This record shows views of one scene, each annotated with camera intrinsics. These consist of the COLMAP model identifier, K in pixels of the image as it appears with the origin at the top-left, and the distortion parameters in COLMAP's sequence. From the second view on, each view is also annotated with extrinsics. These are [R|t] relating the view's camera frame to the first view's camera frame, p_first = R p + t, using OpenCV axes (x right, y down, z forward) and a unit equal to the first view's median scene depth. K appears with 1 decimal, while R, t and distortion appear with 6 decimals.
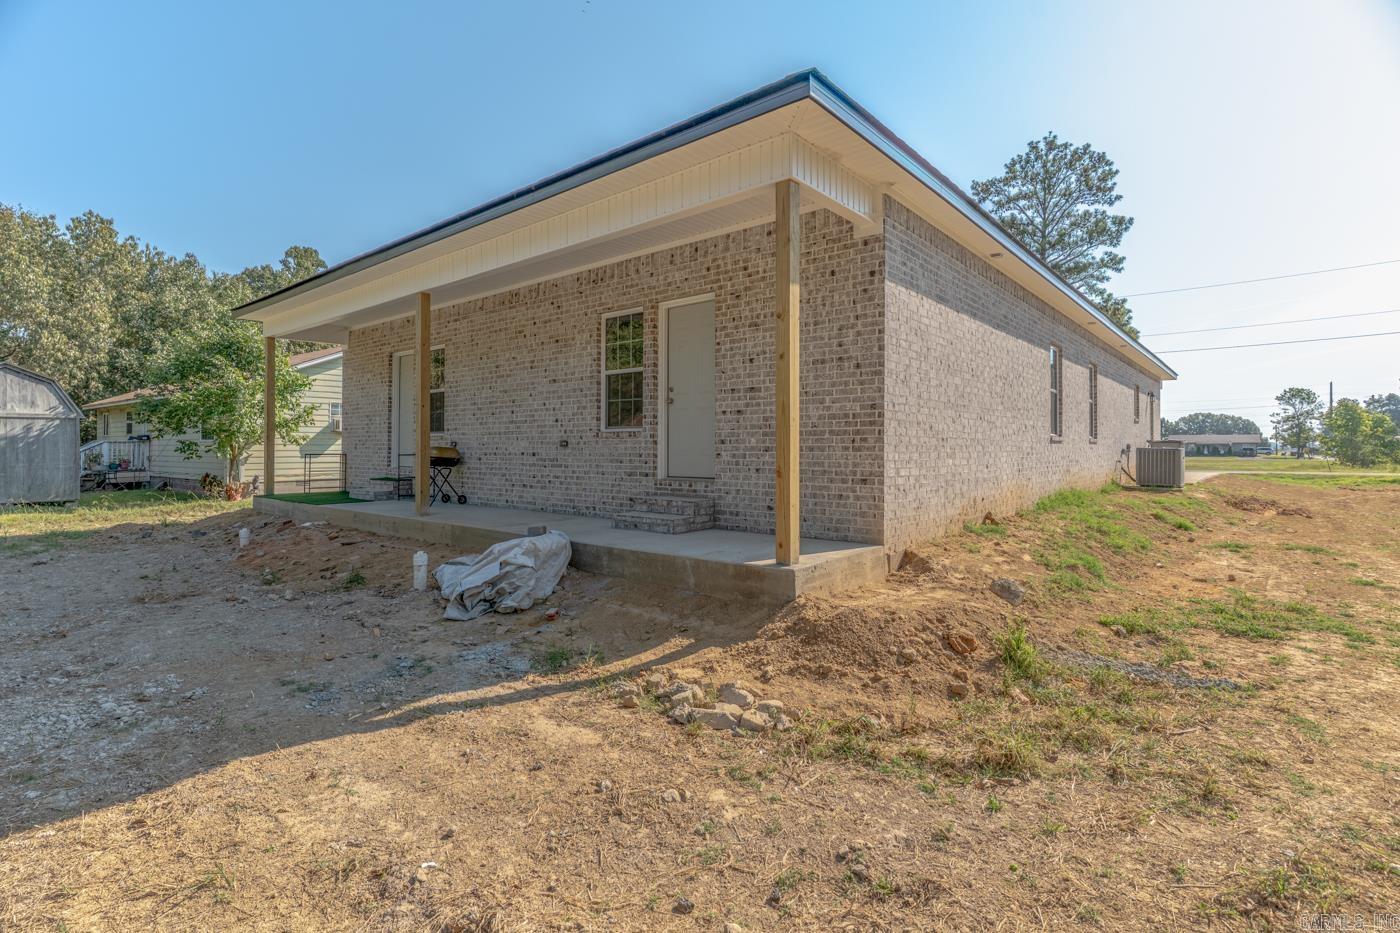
lens RADIAL K [[673.3, 0, 694.1], [0, 673.3, 442.4], [0, 0, 1]] dist [-0.001344, 0.001419]
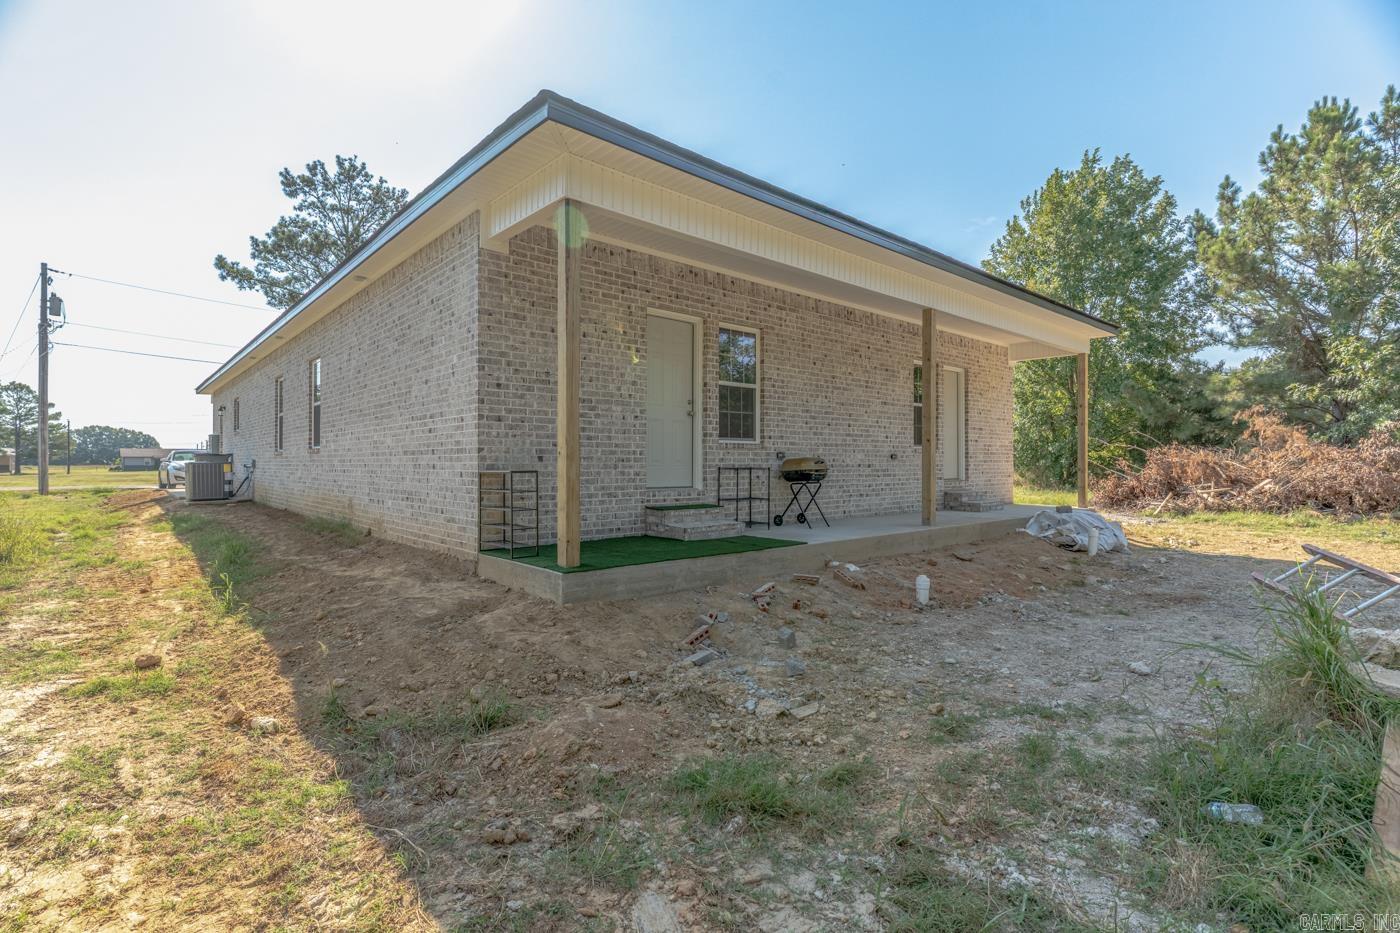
lens RADIAL K [[673.3, 0, 689.2], [0, 673.3, 462.8], [0, 0, 1]] dist [-0.001344, 0.001419]
pose [[0.149074, 0.001208, 0.988825, -1.774094], [-0.009746, 0.999952, 0.000247, 0.019697], [-0.988778, -0.009674, 0.149079, 1.451300]]
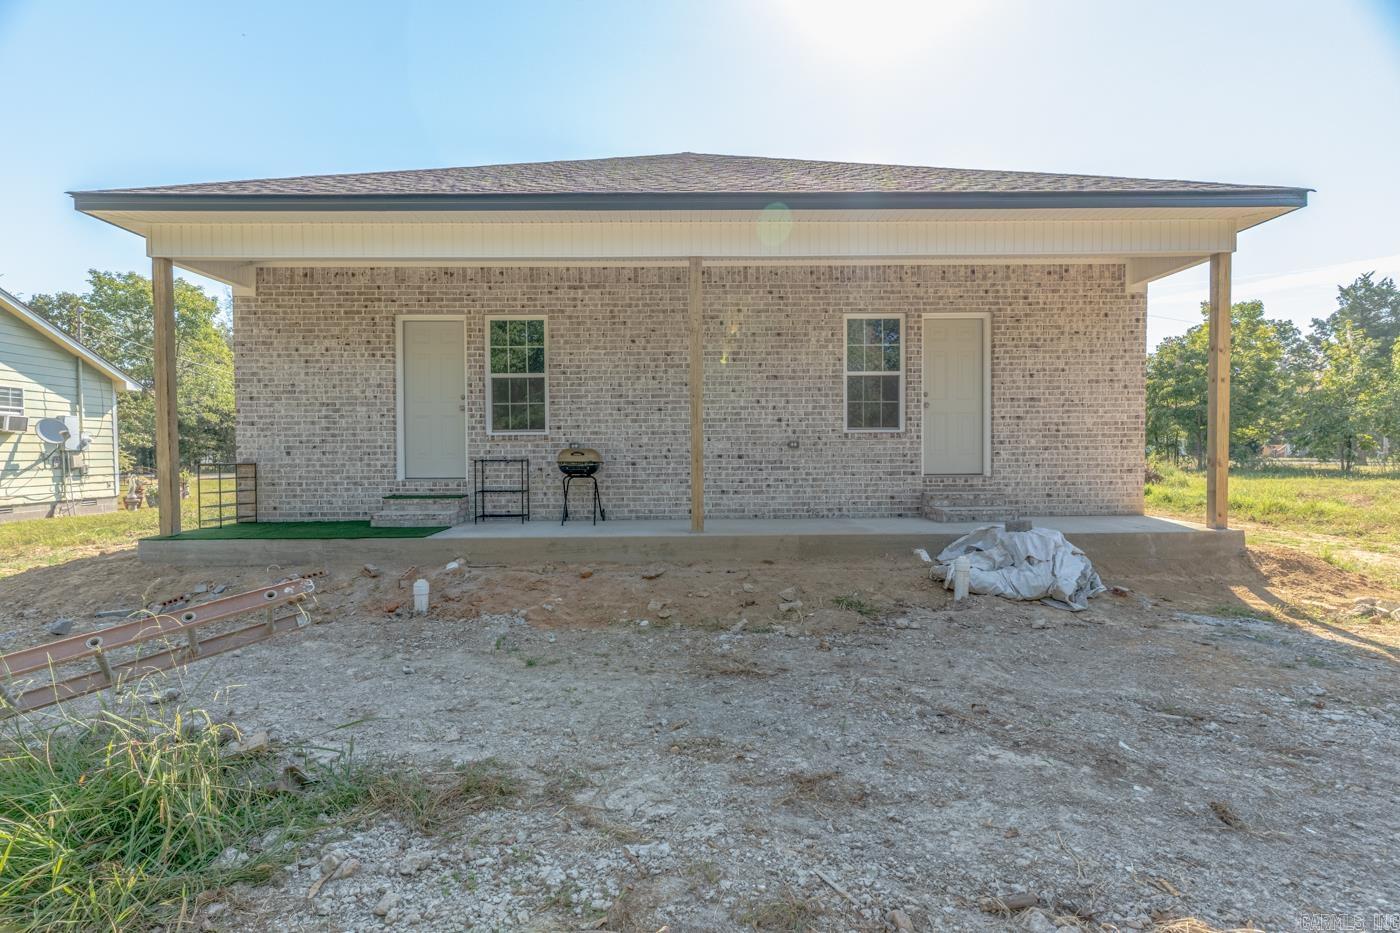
lens RADIAL K [[673.3, 0, 696.2], [0, 673.3, 471.8], [0, 0, 1]] dist [-0.001344, 0.001419]
pose [[0.756162, -0.025544, 0.653886, -1.125996], [0.001476, 0.999302, 0.037331, 0.005792], [-0.654383, -0.027263, 0.755671, 0.455666]]
